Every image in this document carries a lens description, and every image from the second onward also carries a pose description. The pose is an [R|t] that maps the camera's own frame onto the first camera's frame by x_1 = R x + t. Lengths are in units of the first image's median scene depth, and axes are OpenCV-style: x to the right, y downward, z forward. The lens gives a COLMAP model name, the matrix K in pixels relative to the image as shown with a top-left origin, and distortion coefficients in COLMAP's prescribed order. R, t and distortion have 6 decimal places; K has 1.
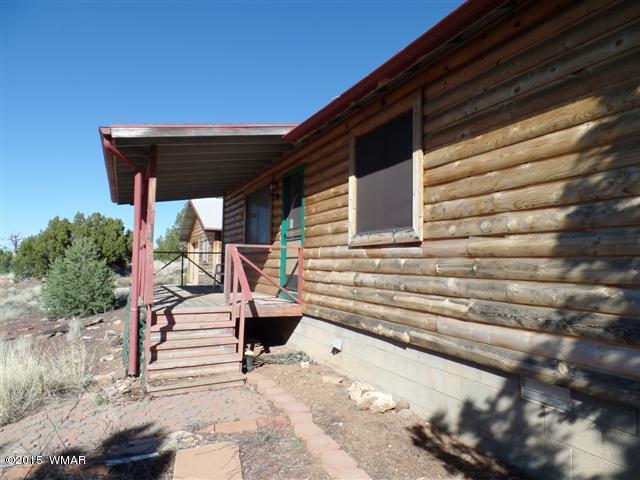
lens RADIAL K [[443.8, 0, 321.6], [0, 443.8, 236.4], [0, 0, 1]] dist [0.008103, -0.012860]
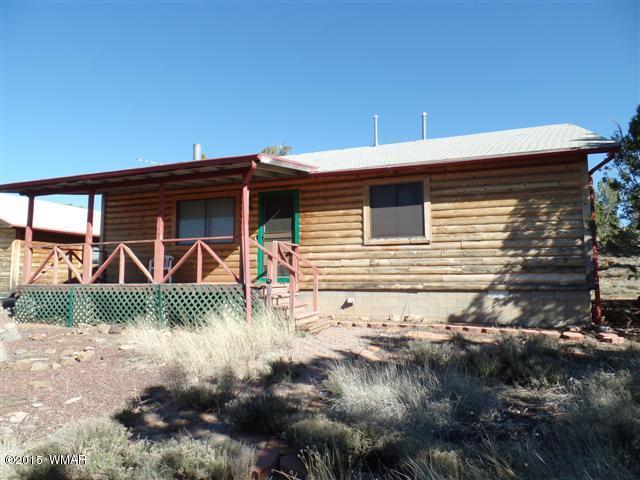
lens RADIAL K [[443.8, 0, 319.2], [0, 443.8, 235.6], [0, 0, 1]] dist [0.008103, -0.012860]
pose [[0.711840, 0.081567, 0.697590, -1.822439], [-0.042123, 0.996404, -0.073523, 0.172097], [-0.701078, 0.022952, 0.712715, -0.206355]]
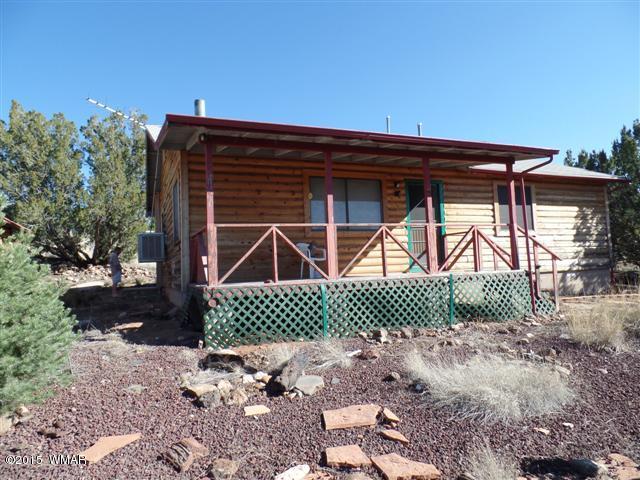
lens RADIAL K [[443.8, 0, 319.7], [0, 443.8, 244.7], [0, 0, 1]] dist [0.008103, -0.012860]
pose [[0.027413, 0.068090, 0.997303, -2.806622], [-0.010420, 0.997643, -0.067827, 0.292956], [-0.999570, -0.008533, 0.028057, 2.449217]]
